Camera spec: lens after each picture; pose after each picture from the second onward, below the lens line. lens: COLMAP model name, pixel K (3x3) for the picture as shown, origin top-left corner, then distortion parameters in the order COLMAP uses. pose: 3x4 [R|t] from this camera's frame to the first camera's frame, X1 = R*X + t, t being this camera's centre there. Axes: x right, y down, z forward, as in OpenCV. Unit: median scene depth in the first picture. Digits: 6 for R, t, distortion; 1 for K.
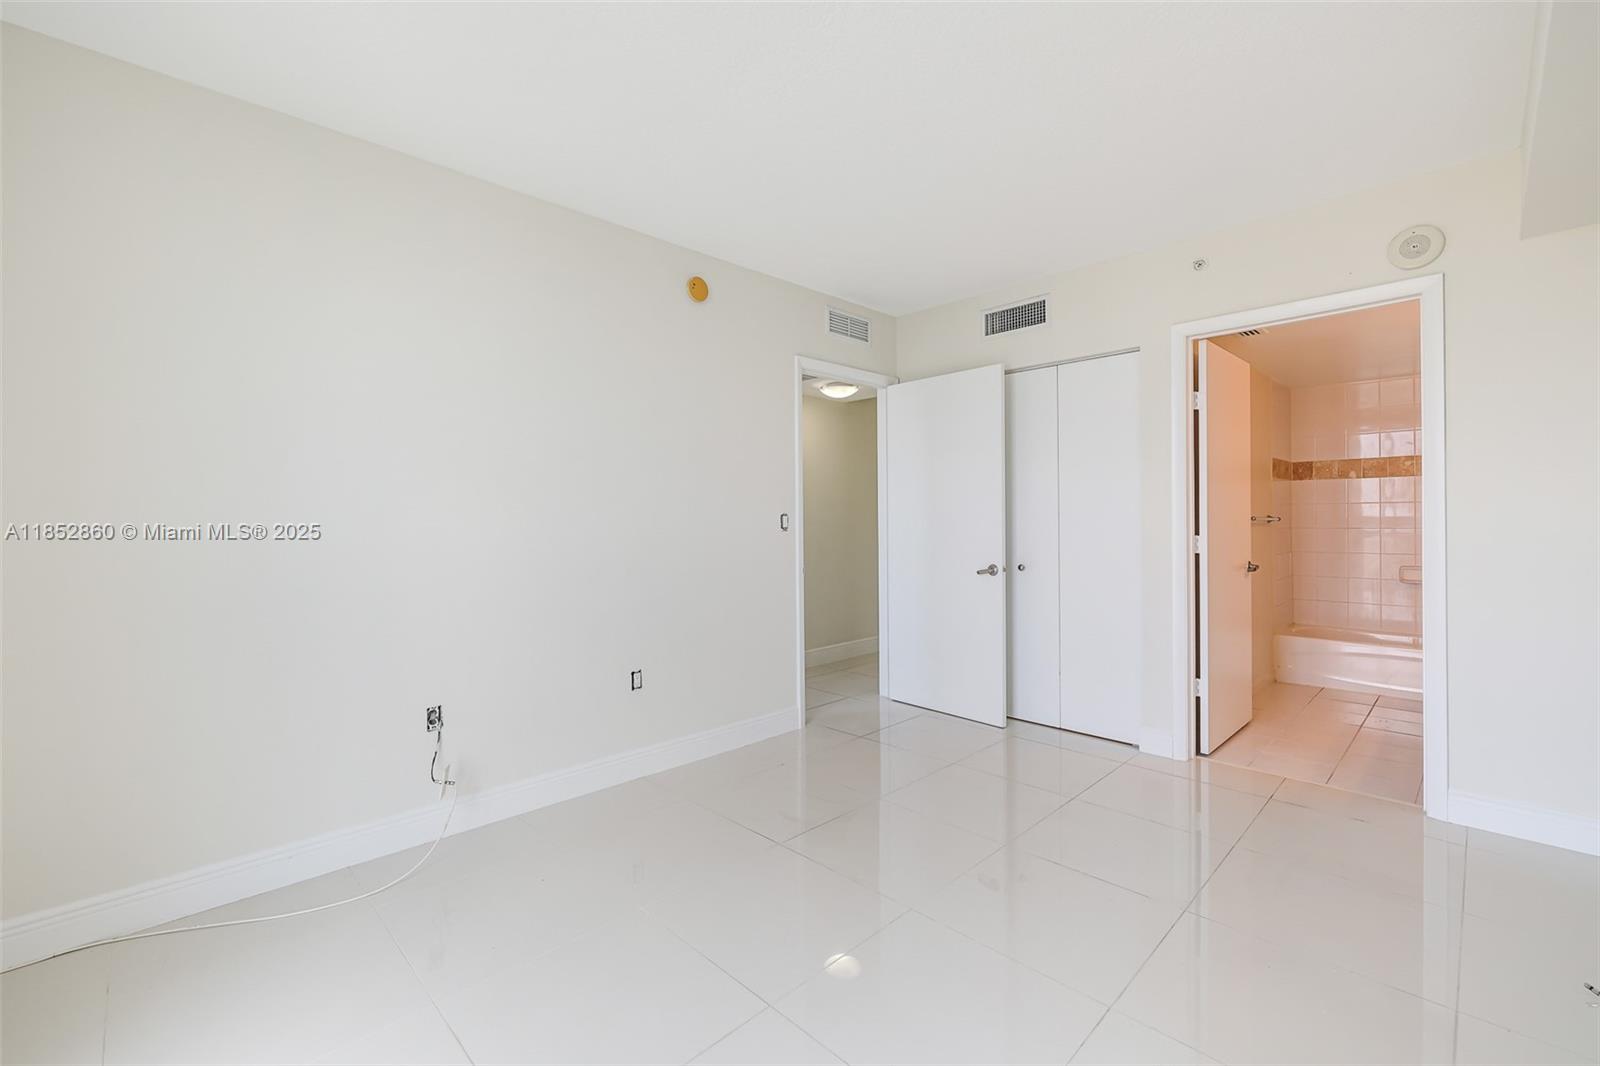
lens RADIAL K [[684.0, 0, 782.3], [0, 684.0, 529.4], [0, 0, 1]] dist [0.005099, 0.000044]
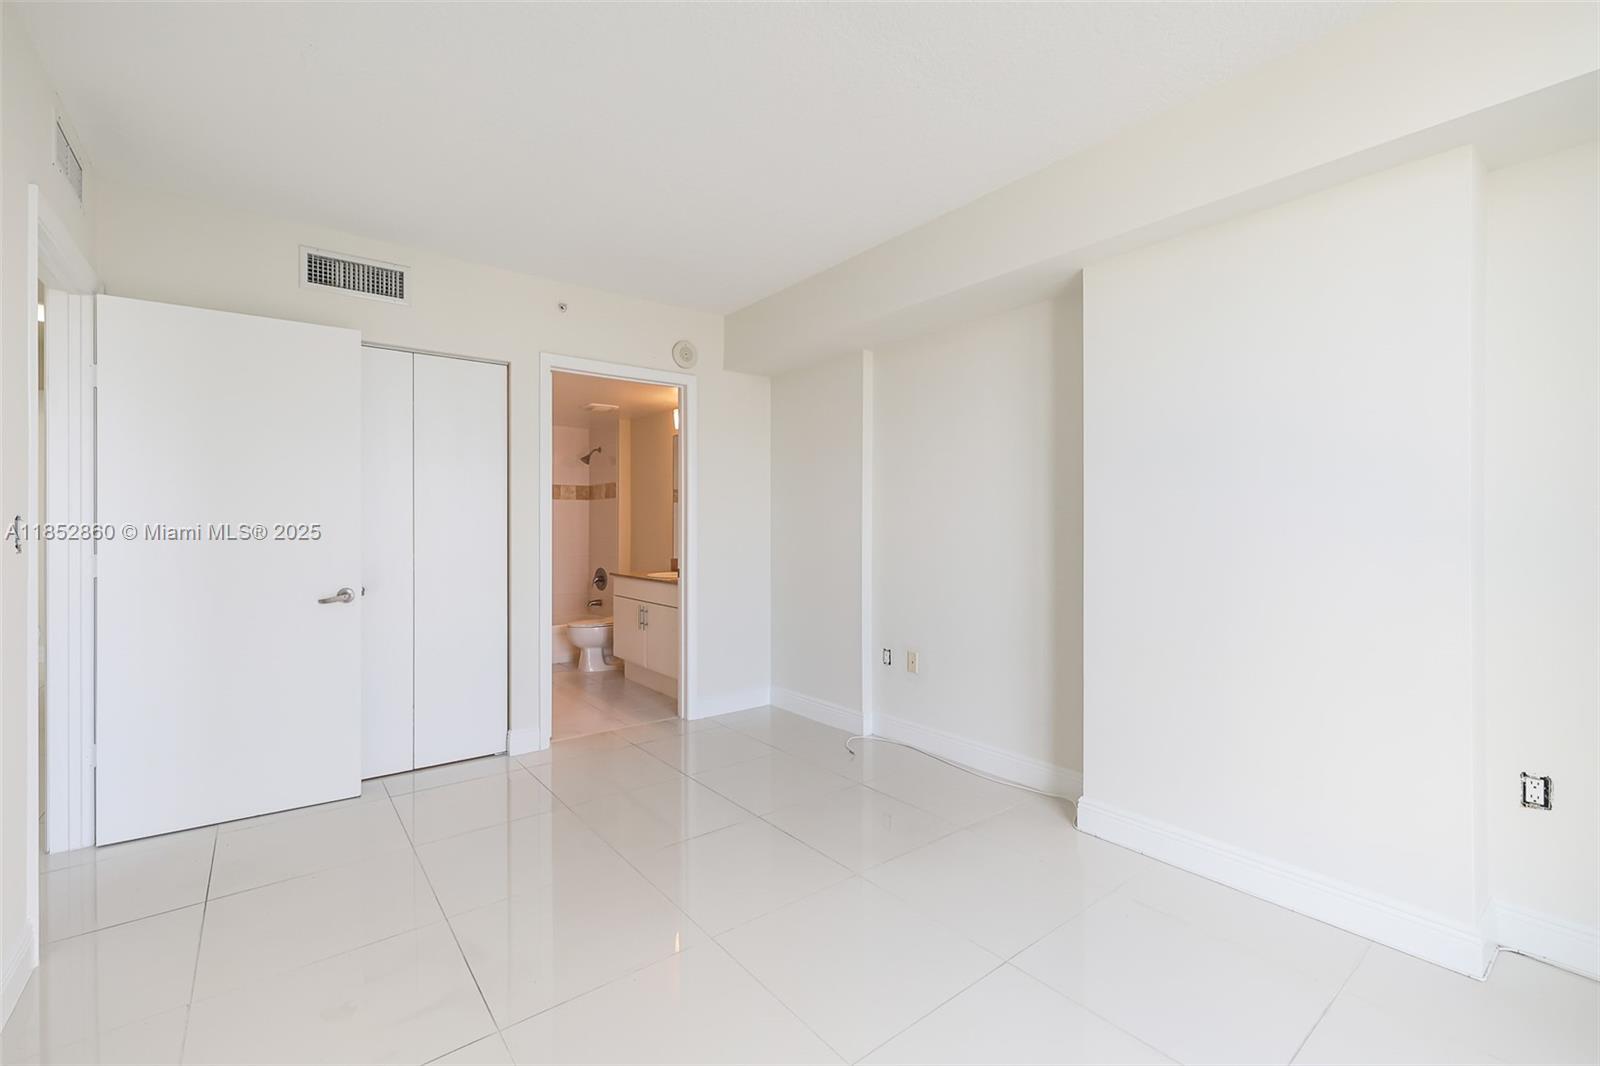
lens RADIAL K [[684.0, 0, 782.3], [0, 684.0, 529.4], [0, 0, 1]] dist [0.005099, 0.000044]
pose [[0.104204, -0.000553, 0.994556, -0.479497], [0.010352, 0.999946, -0.000529, -0.010968], [-0.994502, 0.010350, 0.104204, 0.512346]]
